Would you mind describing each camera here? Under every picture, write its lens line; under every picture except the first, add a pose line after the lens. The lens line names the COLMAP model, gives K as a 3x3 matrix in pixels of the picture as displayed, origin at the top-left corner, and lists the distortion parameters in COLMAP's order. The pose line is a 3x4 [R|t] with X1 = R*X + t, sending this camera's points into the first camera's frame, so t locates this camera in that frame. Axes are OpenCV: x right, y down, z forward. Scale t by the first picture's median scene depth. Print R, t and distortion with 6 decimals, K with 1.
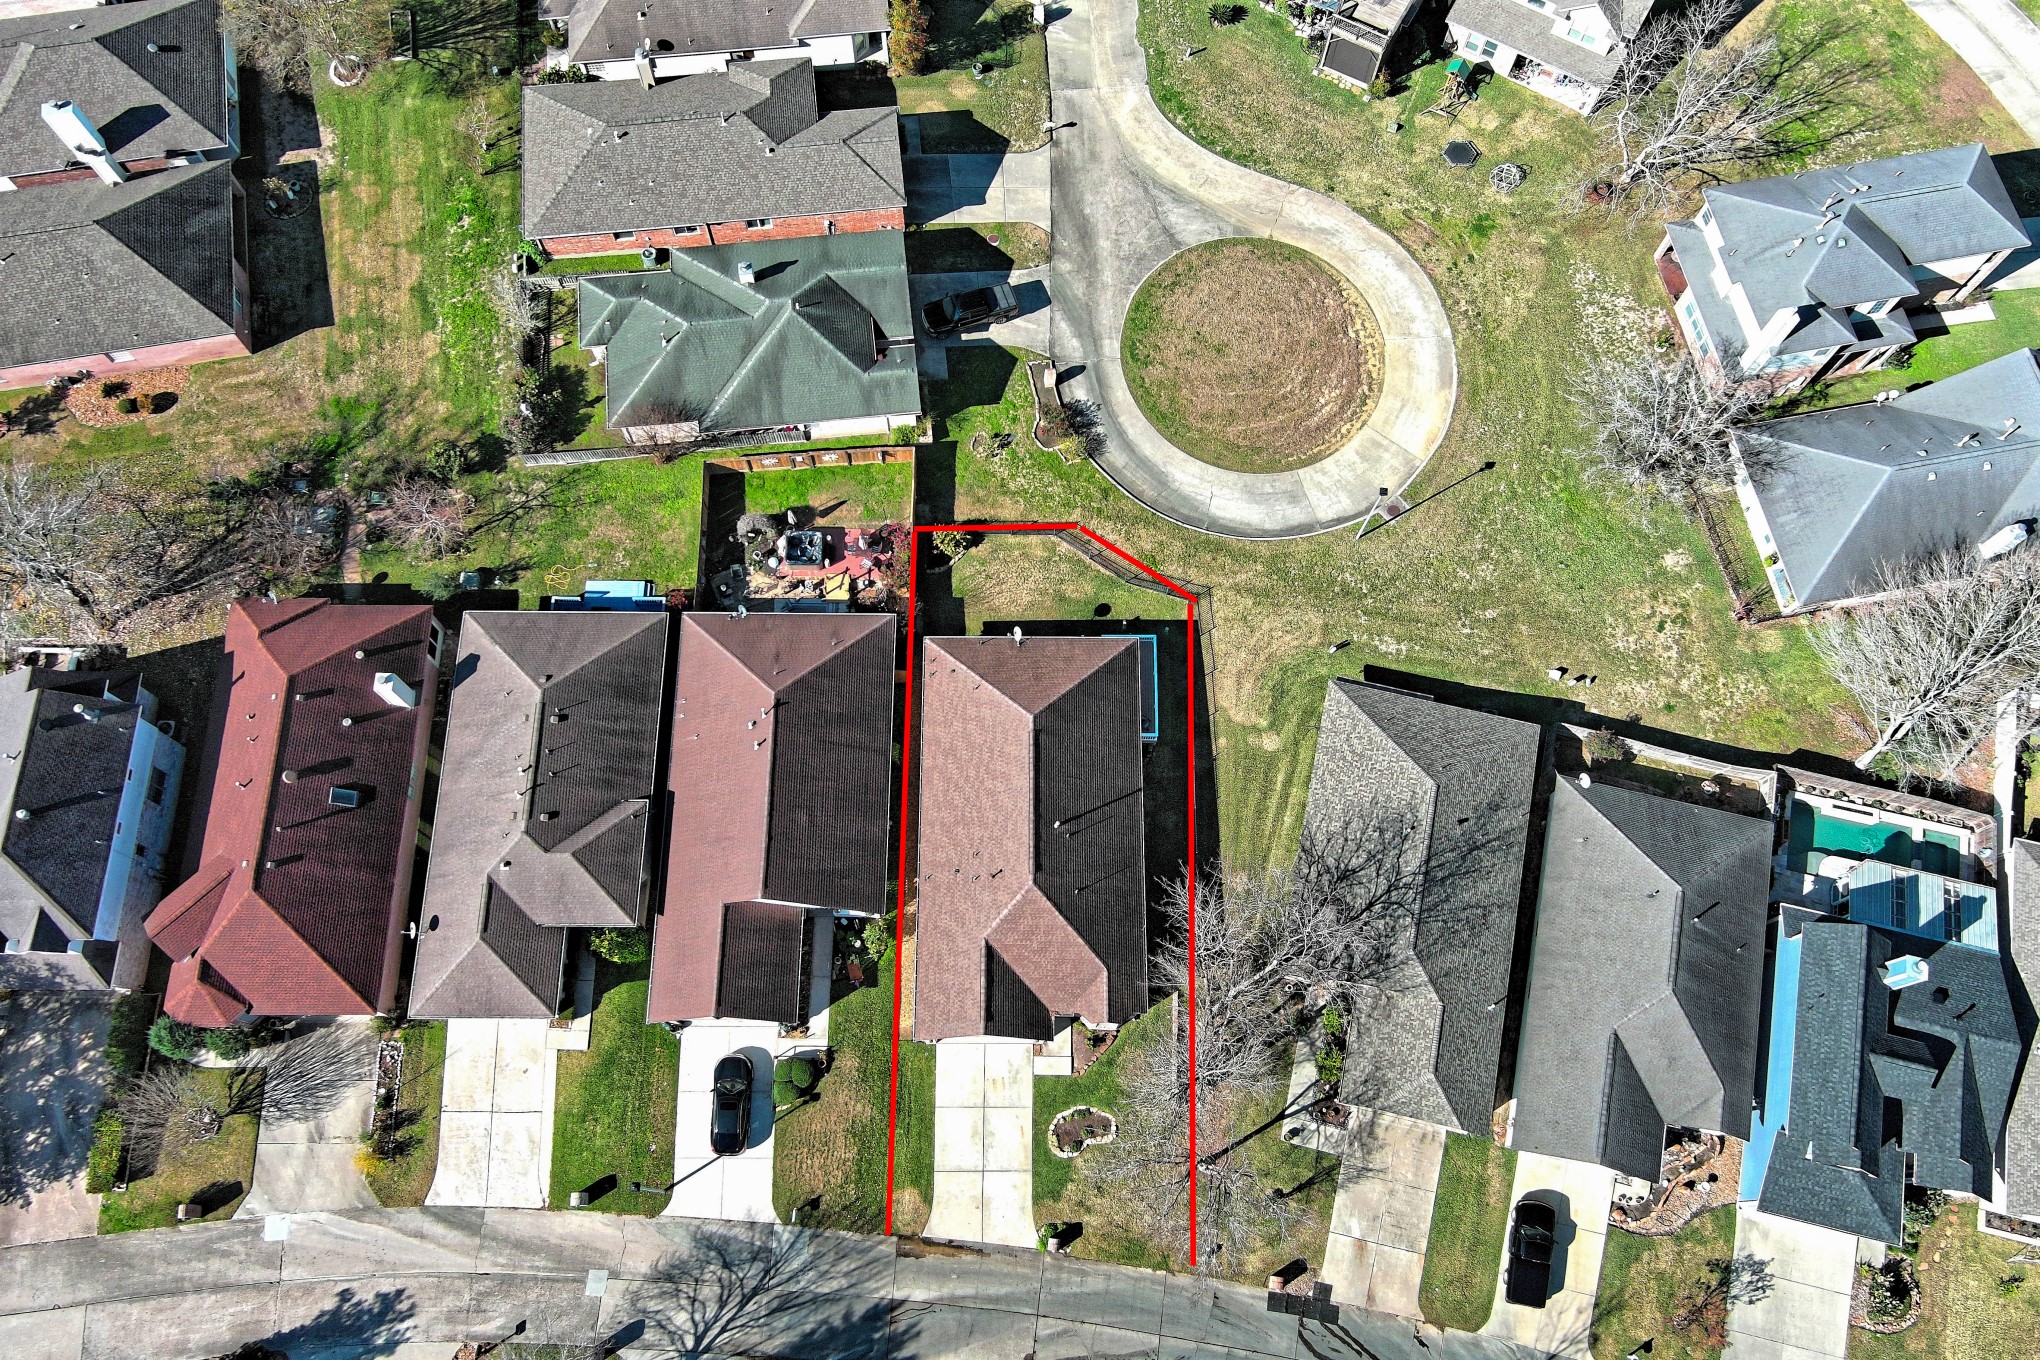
lens RADIAL K [[1584.9, 0, 1017.1], [0, 1584.9, 655.5], [0, 0, 1]] dist [0.000874, -0.021786]
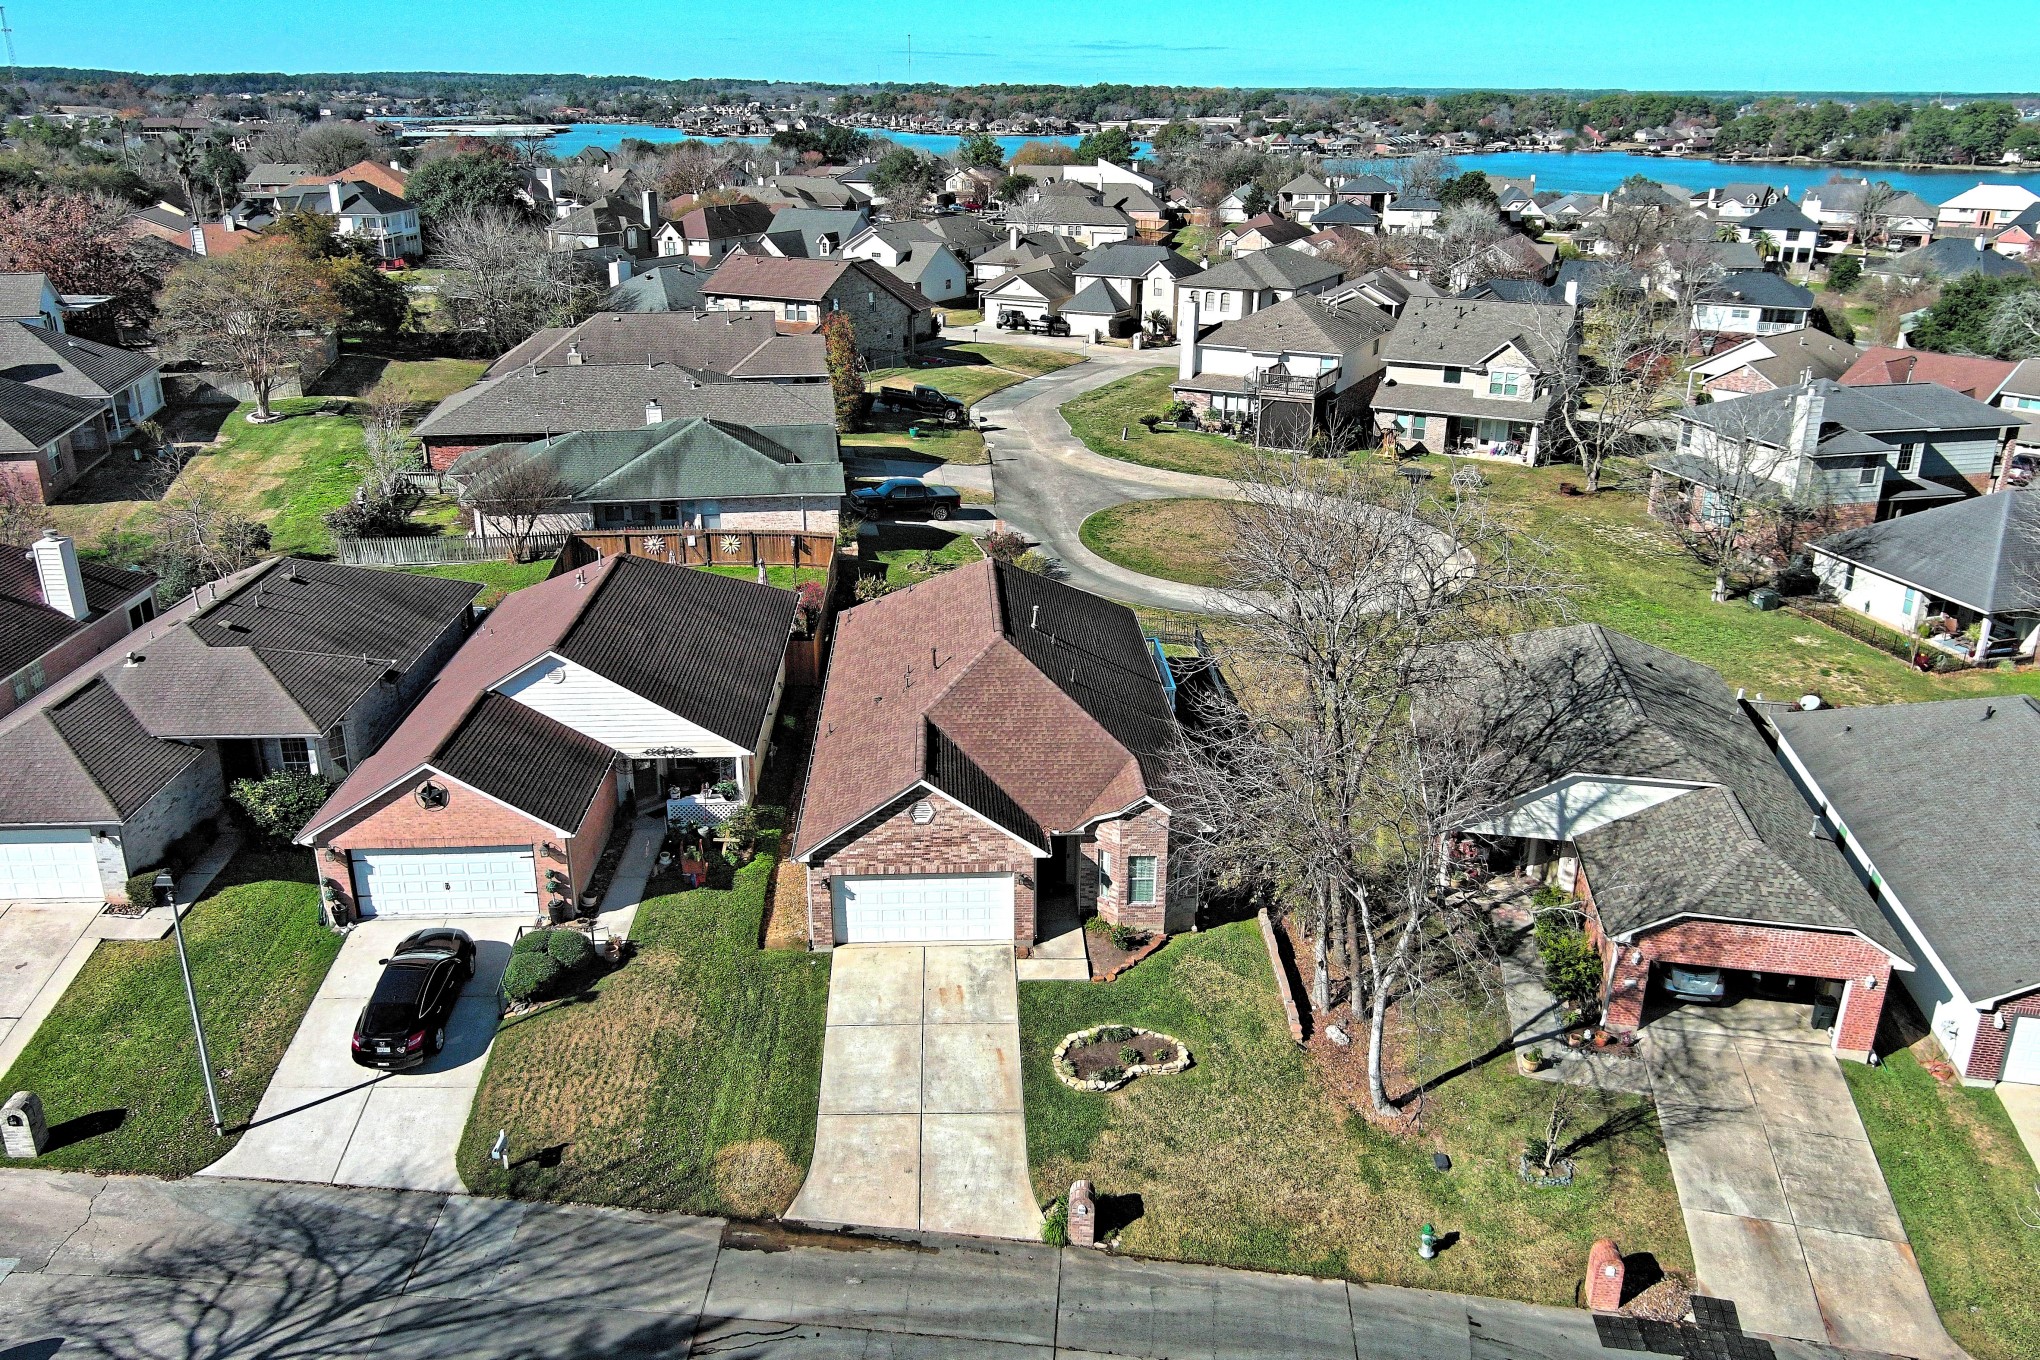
lens RADIAL K [[1584.9, 0, 1017.1], [0, 1584.9, 655.5], [0, 0, 1]] dist [0.000874, -0.021786]
pose [[0.998685, -0.017485, 0.048193, -0.013118], [0.048124, 0.643822, -0.763661, 0.600989], [-0.017675, 0.764976, 0.643817, 0.589249]]
